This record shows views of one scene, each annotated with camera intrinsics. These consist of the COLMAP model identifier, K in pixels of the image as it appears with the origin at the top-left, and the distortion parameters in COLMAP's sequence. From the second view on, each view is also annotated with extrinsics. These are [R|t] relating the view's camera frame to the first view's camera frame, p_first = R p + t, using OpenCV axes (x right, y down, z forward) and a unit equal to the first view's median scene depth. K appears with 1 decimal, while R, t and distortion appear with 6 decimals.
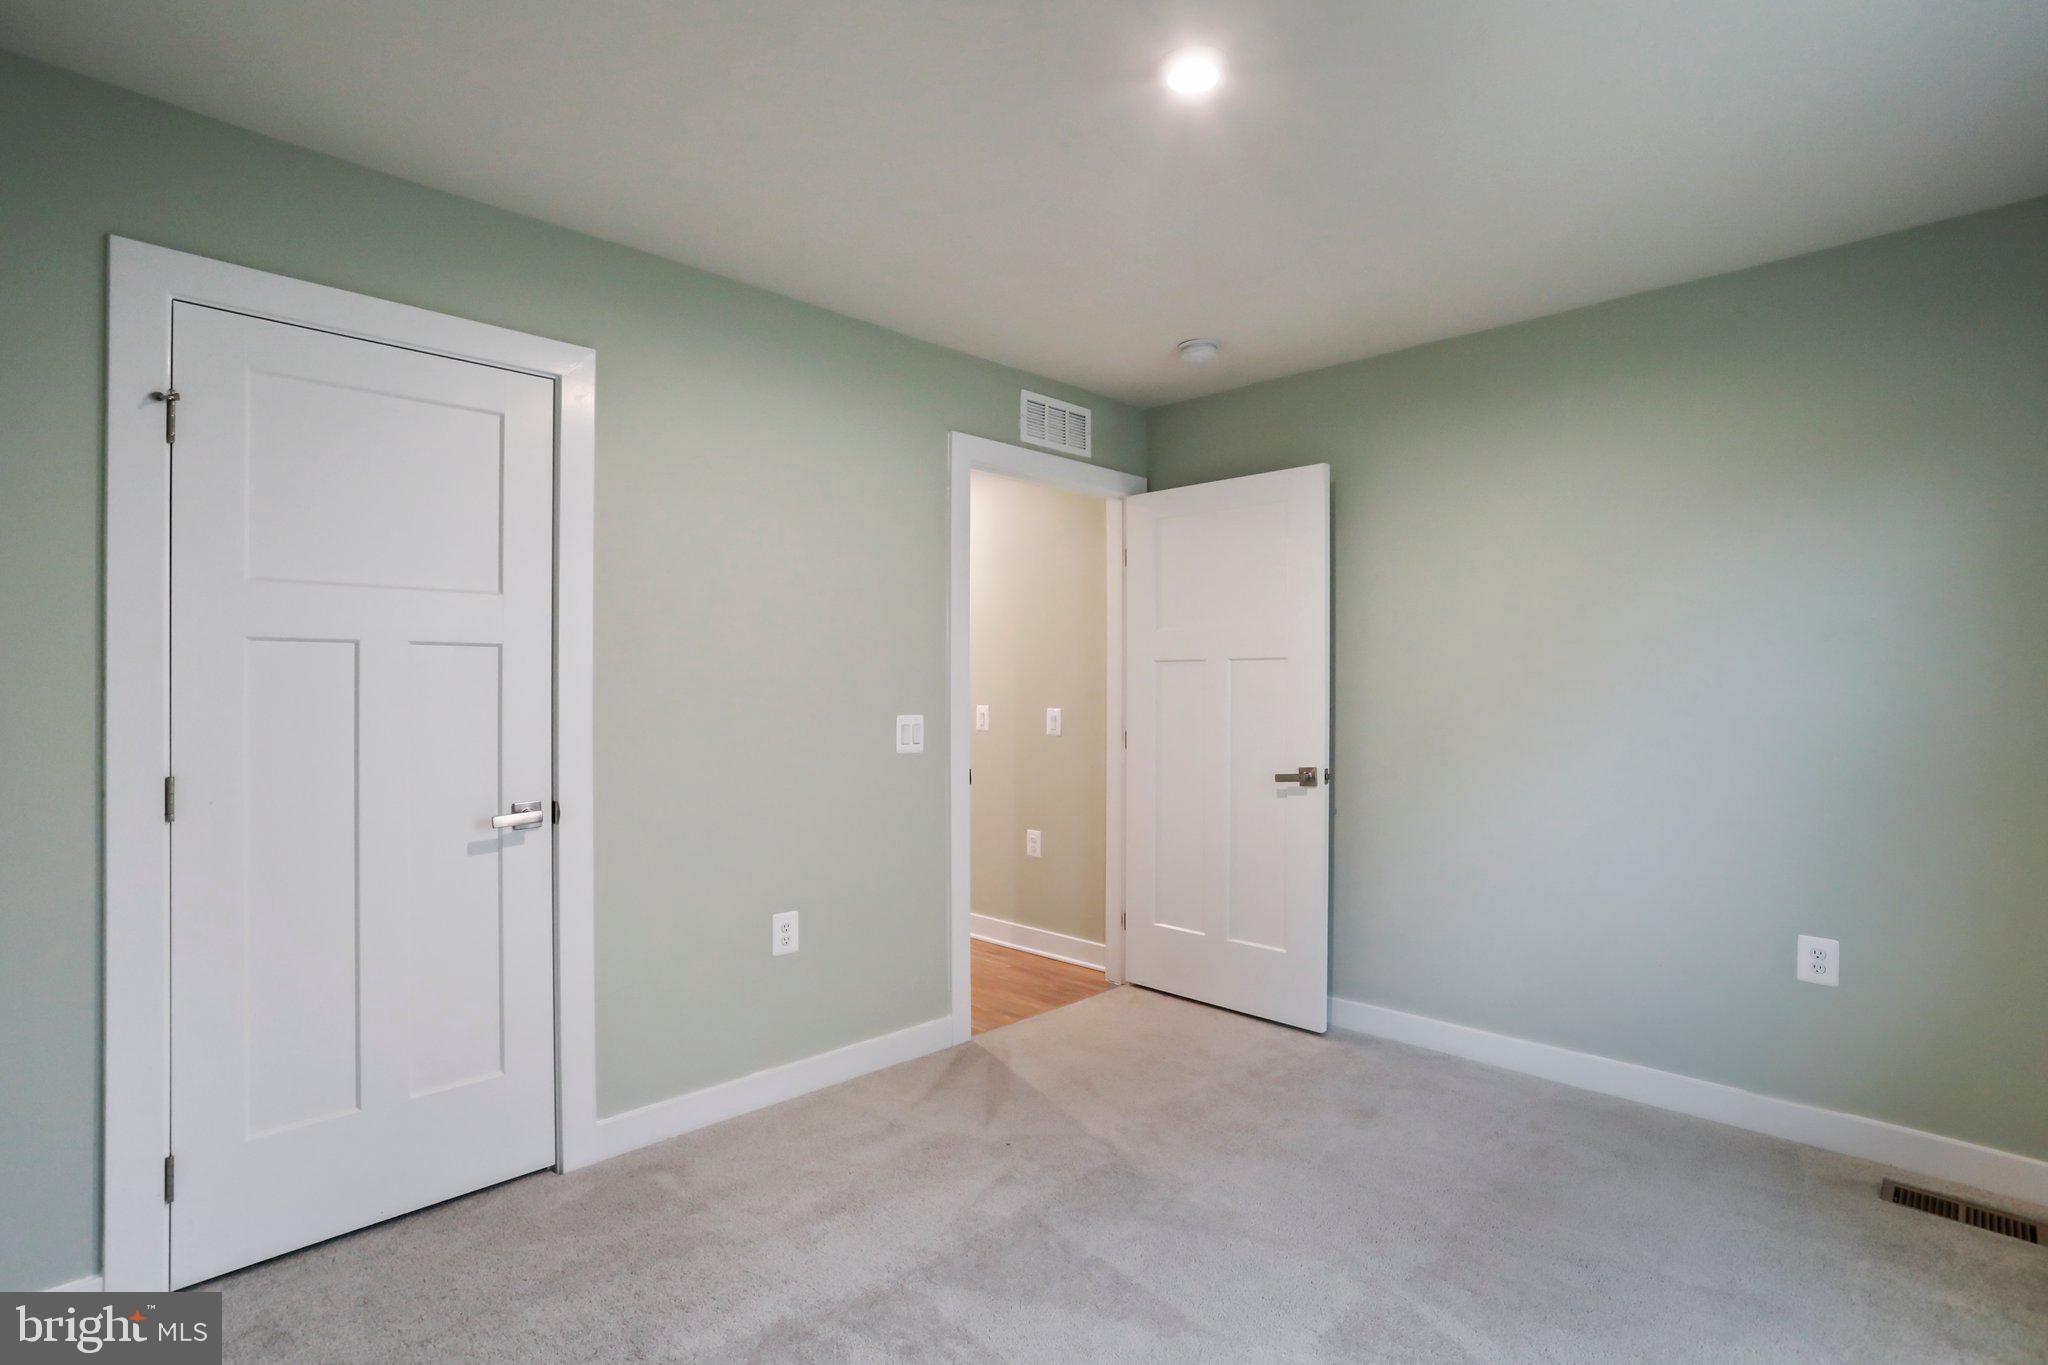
lens RADIAL K [[1003.1, 0, 1044.9], [0, 1003.1, 668.4], [0, 0, 1]] dist [-0.065084, 0.027322]
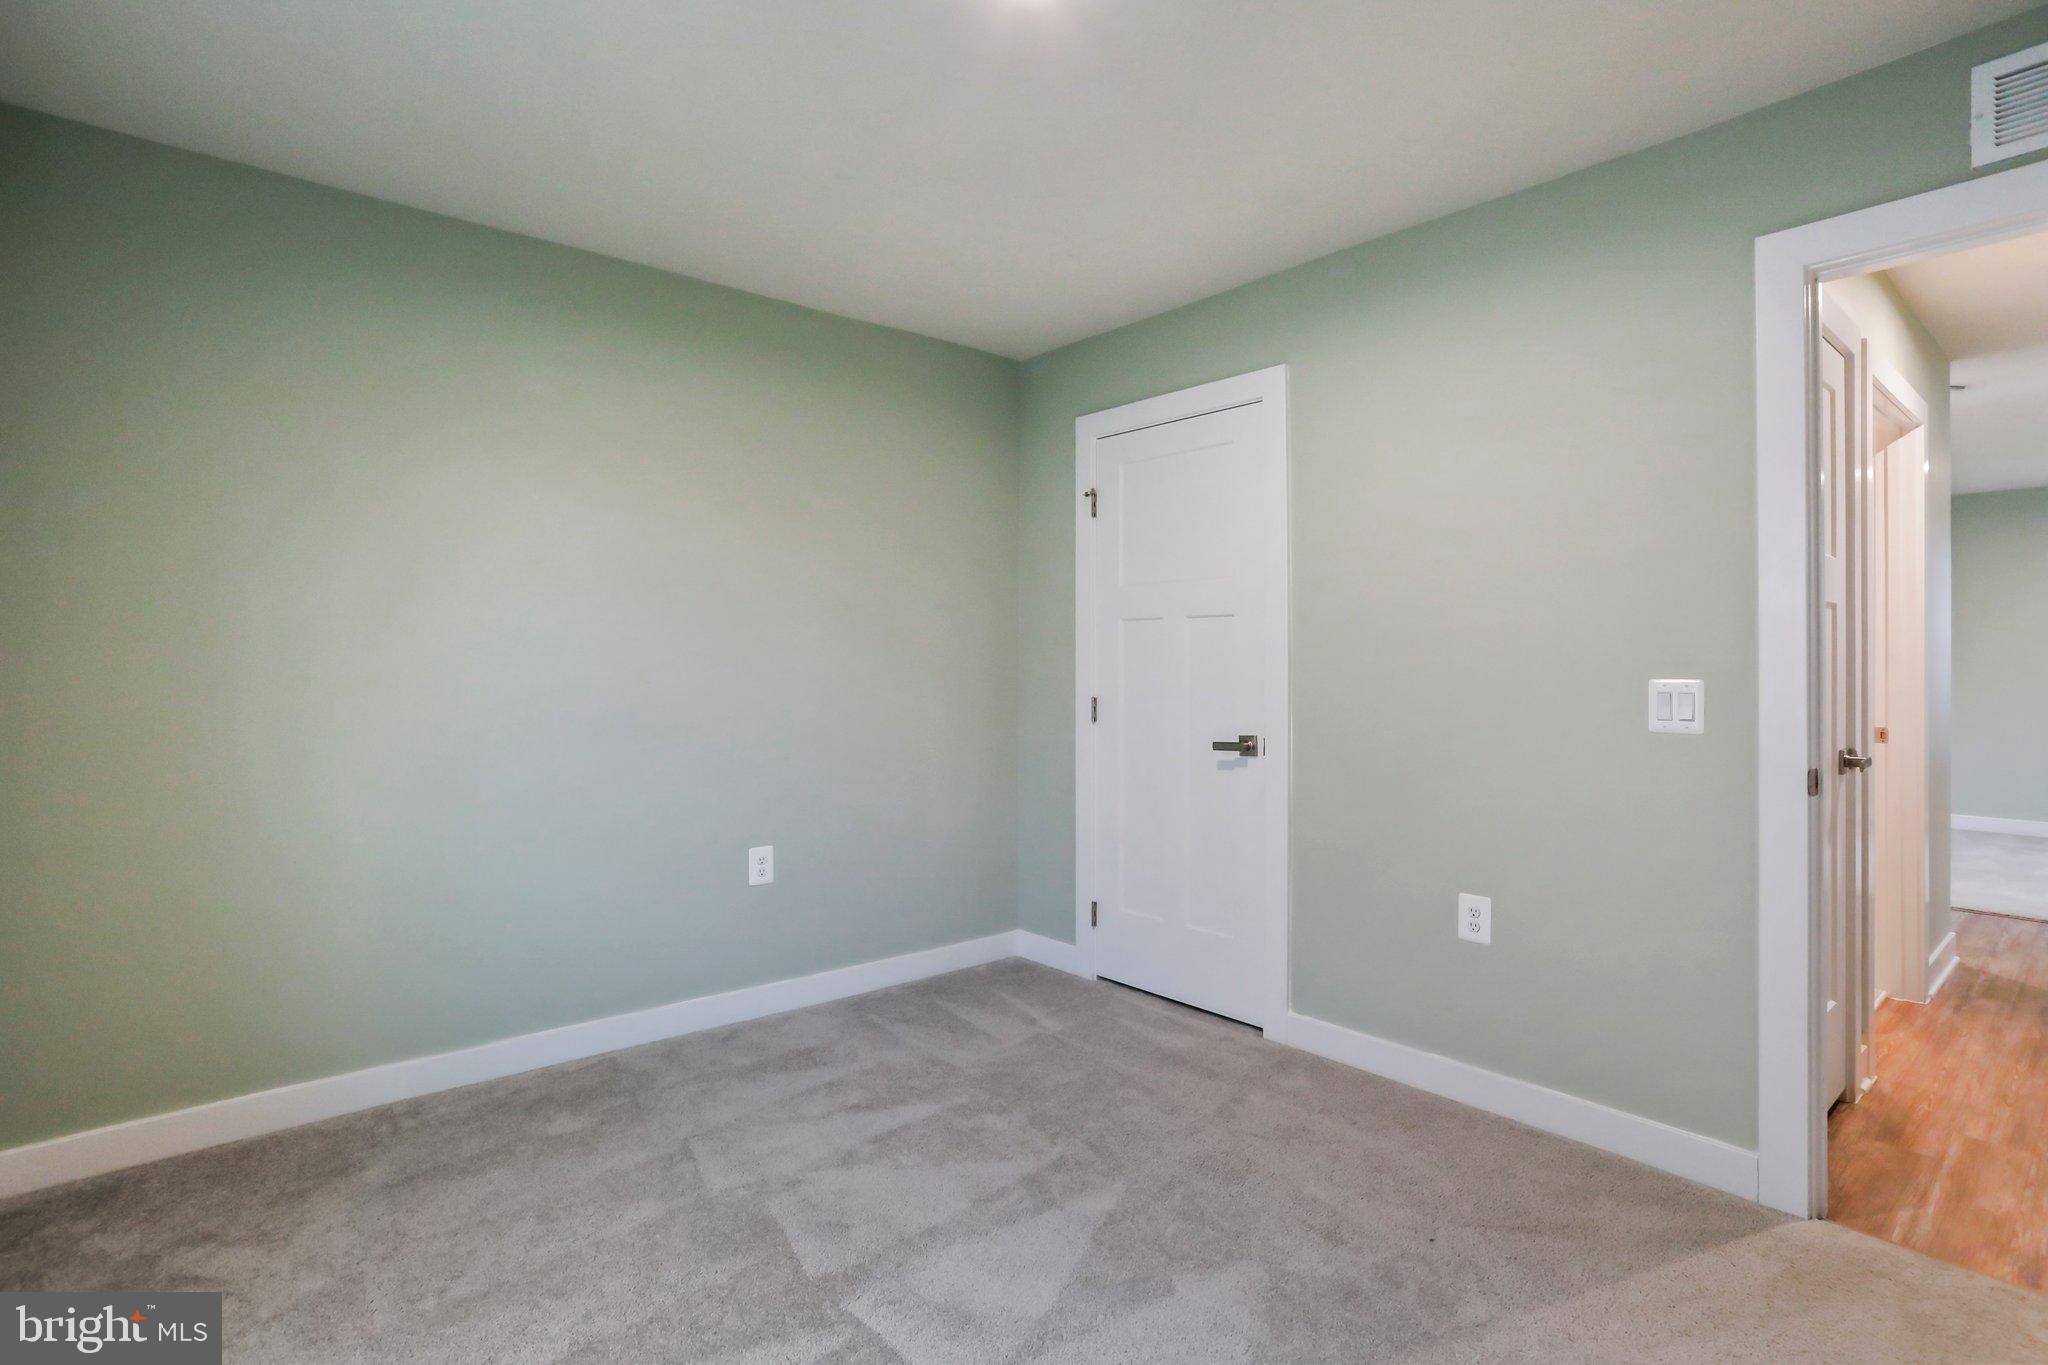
lens RADIAL K [[1003.1, 0, 1044.9], [0, 1003.1, 668.4], [0, 0, 1]] dist [-0.065084, 0.027322]
pose [[-0.090869, -0.006990, -0.995838, 0.706150], [0.004747, 0.999961, -0.007452, 0.050871], [0.995852, -0.005405, -0.090832, 0.751974]]
